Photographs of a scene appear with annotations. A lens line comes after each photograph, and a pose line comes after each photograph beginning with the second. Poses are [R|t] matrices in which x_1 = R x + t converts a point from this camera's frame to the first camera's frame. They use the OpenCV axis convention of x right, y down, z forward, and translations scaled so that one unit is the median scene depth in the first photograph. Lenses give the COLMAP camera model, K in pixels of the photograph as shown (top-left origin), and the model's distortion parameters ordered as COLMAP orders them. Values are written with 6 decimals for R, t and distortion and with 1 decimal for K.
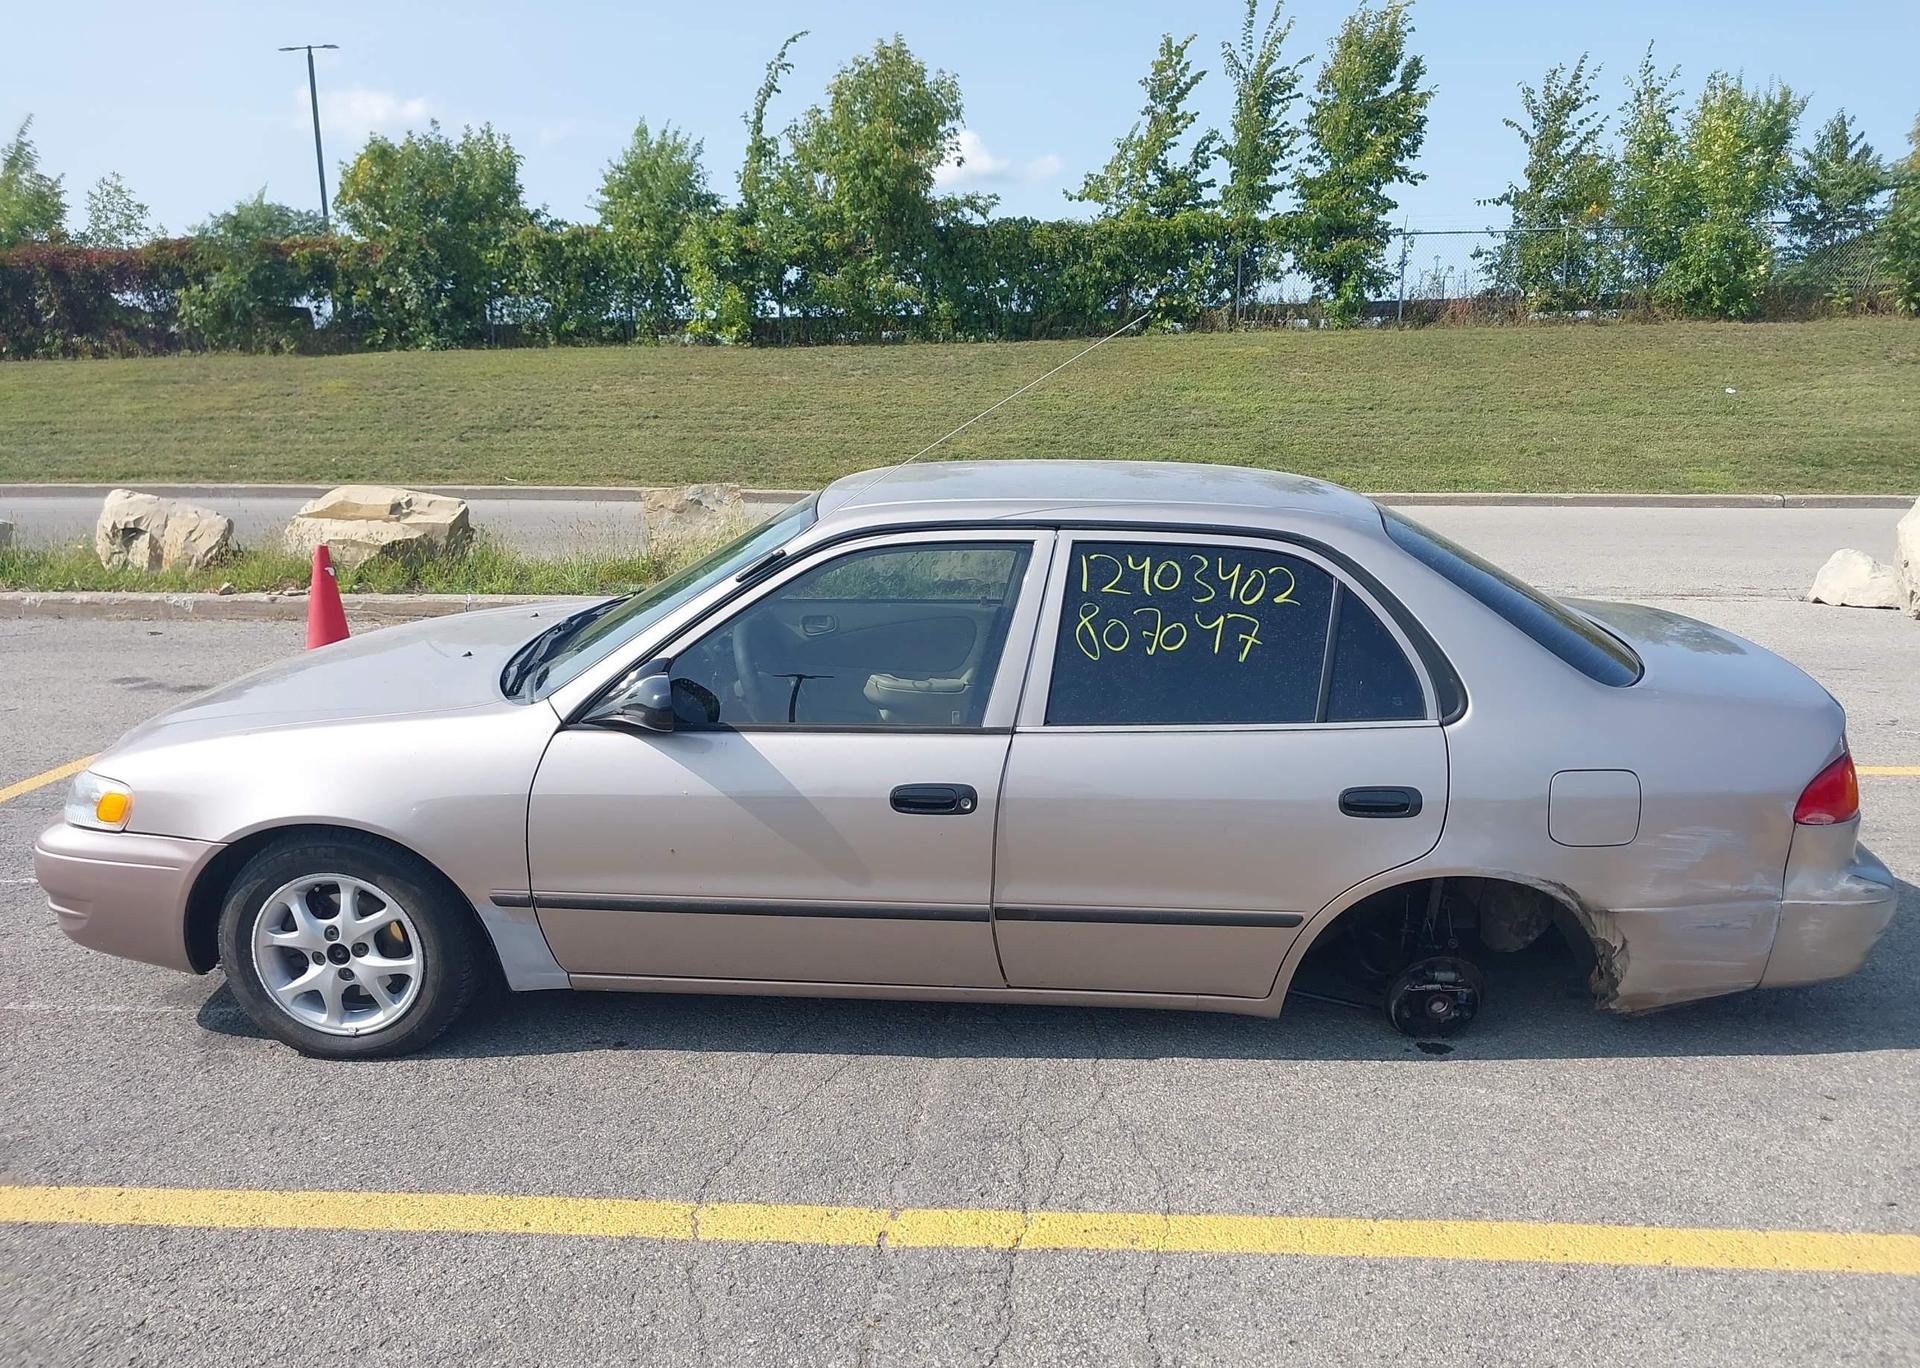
lens RADIAL K [[1522.1, 0, 977.4], [0, 1522.1, 694.0], [0, 0, 1]] dist [0.023709, -0.029540]
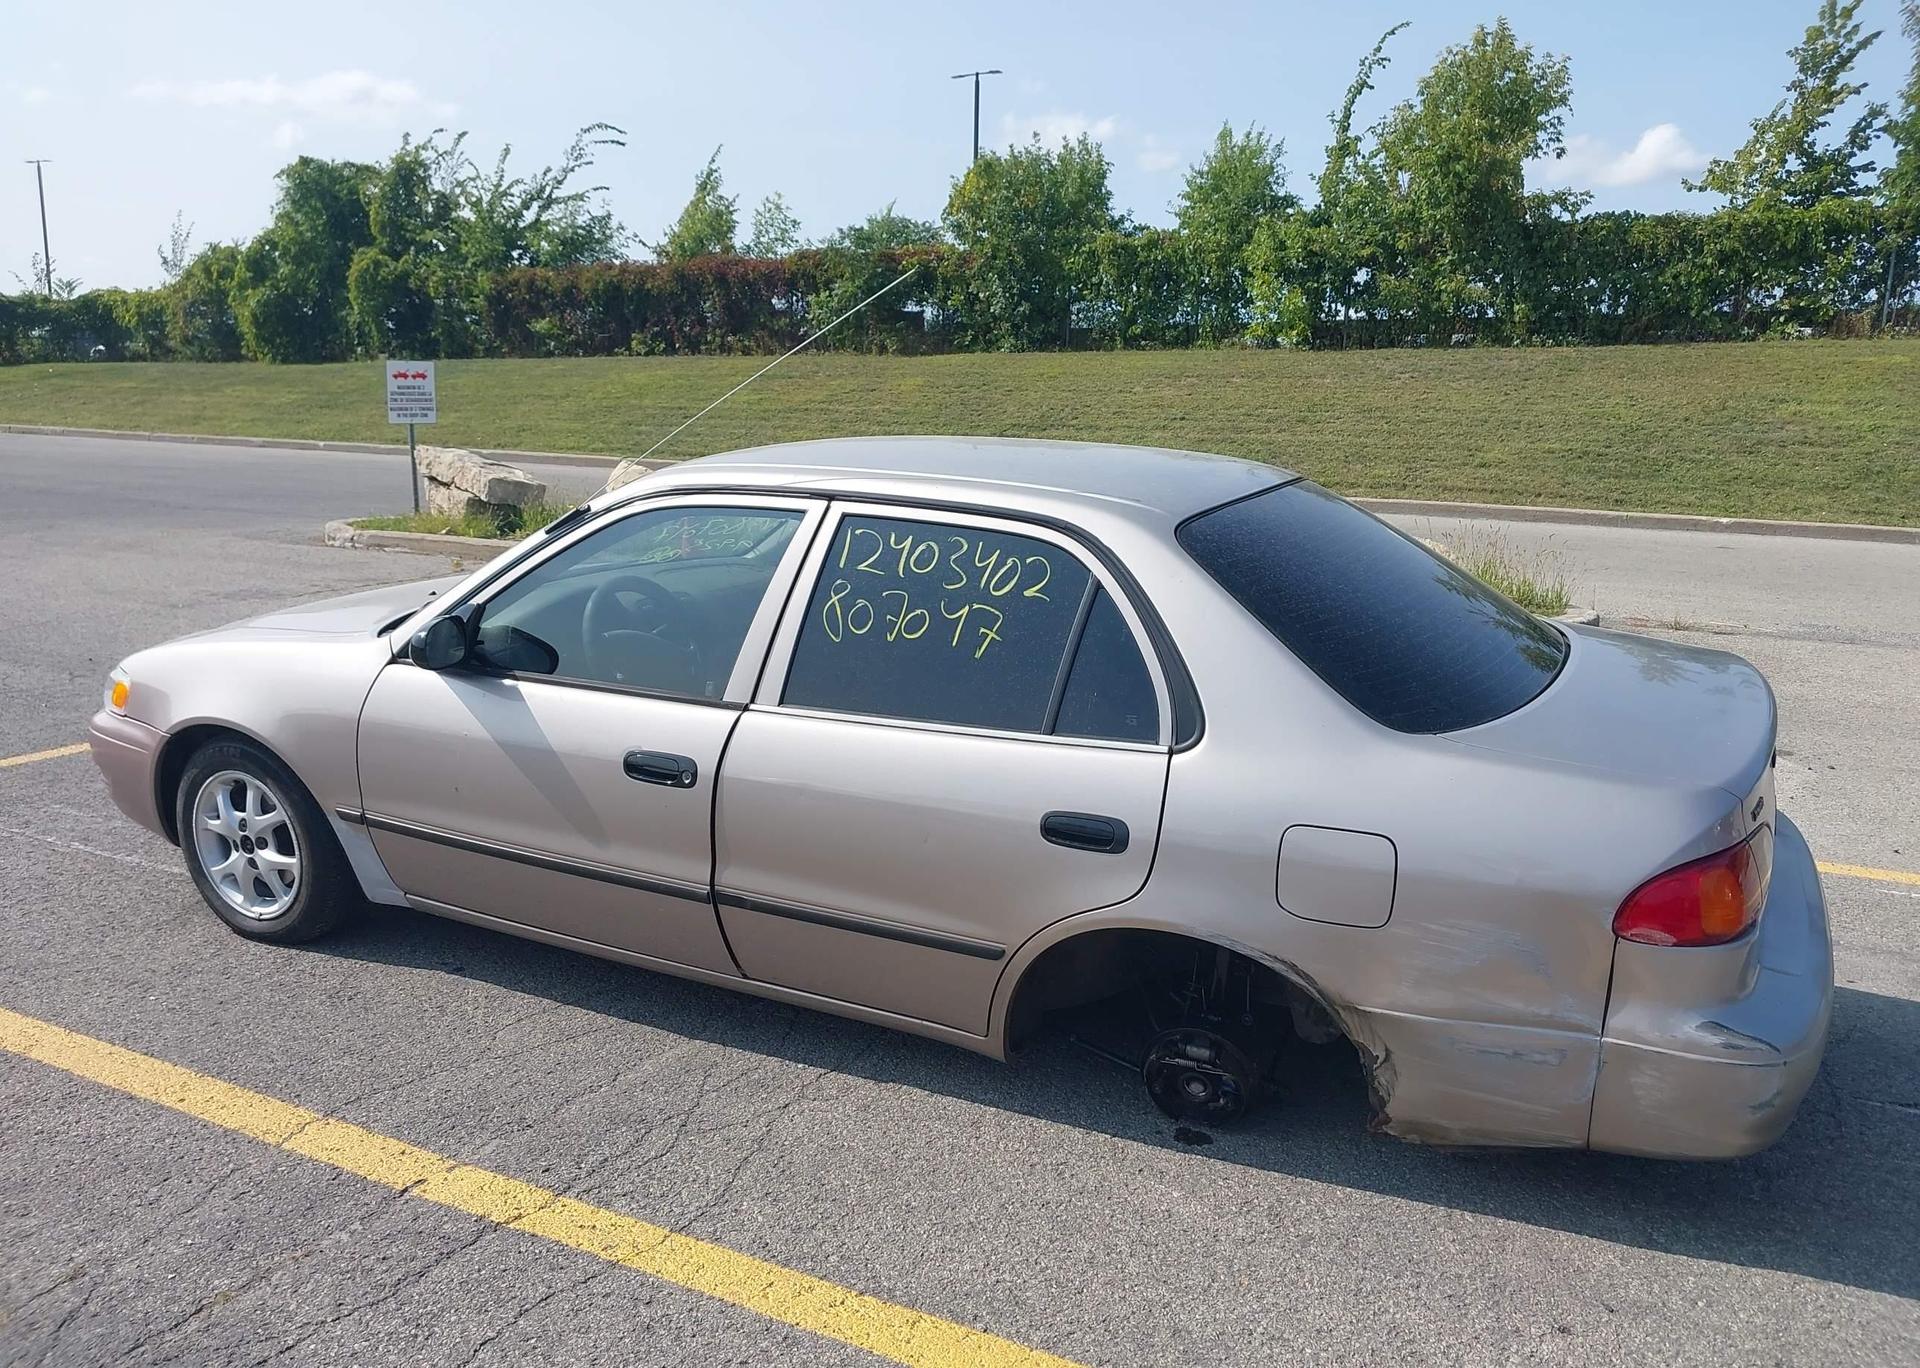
lens RADIAL K [[1522.1, 0, 971.4], [0, 1522.1, 695.7], [0, 0, 1]] dist [0.023709, -0.029540]
pose [[0.913629, 0.101096, -0.393778, 0.149432], [-0.102786, 0.994561, 0.016856, -0.003894], [0.393340, 0.025074, 0.919051, 0.051087]]
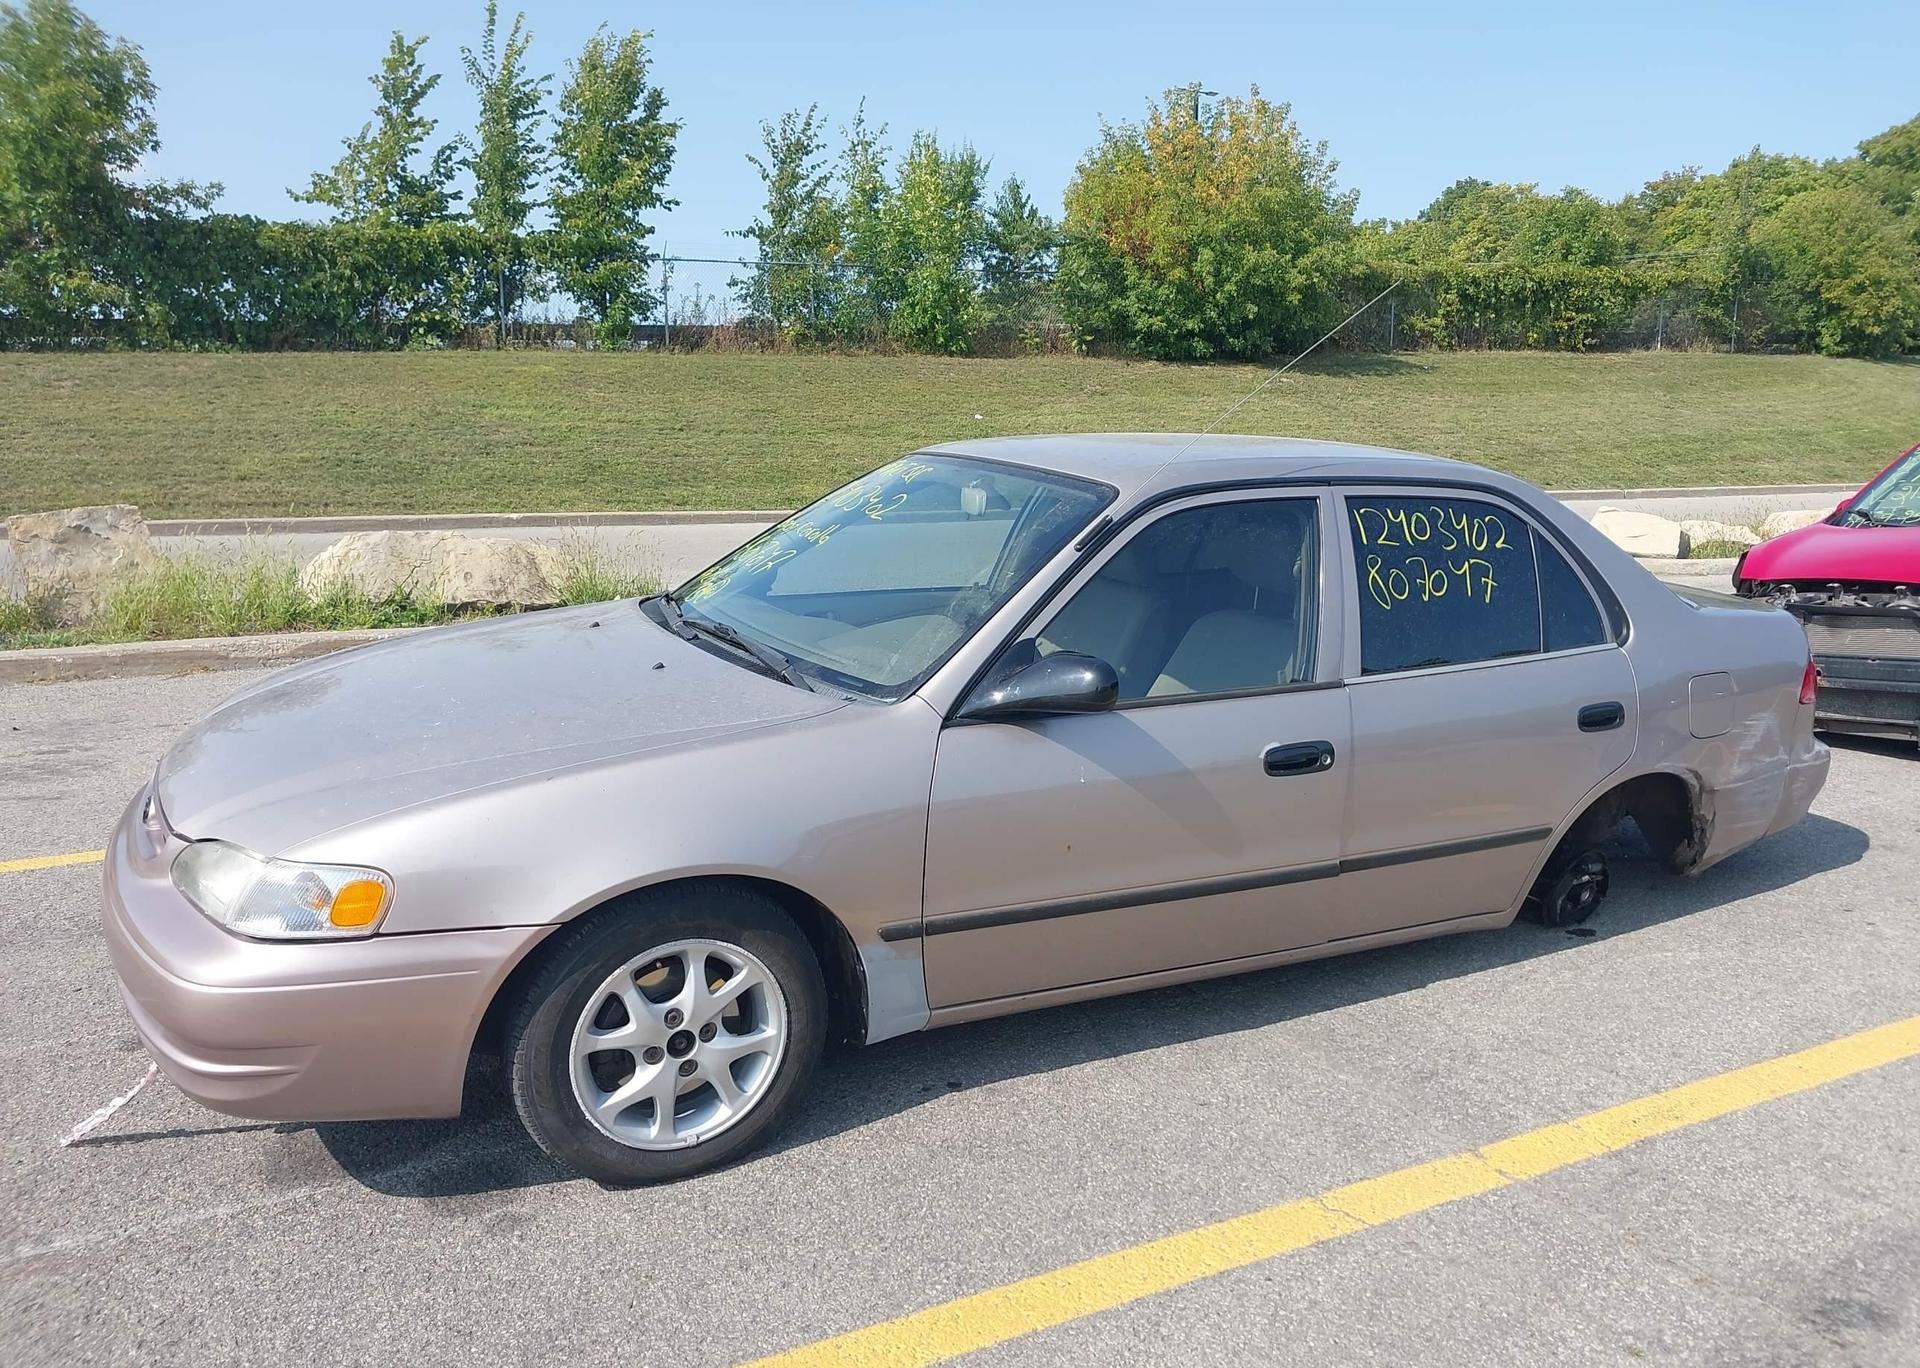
lens RADIAL K [[1522.1, 0, 984.9], [0, 1522.1, 687.9], [0, 0, 1]] dist [0.023709, -0.029540]
pose [[0.854373, -0.085408, 0.512593, -0.199479], [0.097372, 0.995242, 0.003531, 0.000266], [-0.510456, 0.046896, 0.858624, 0.070958]]
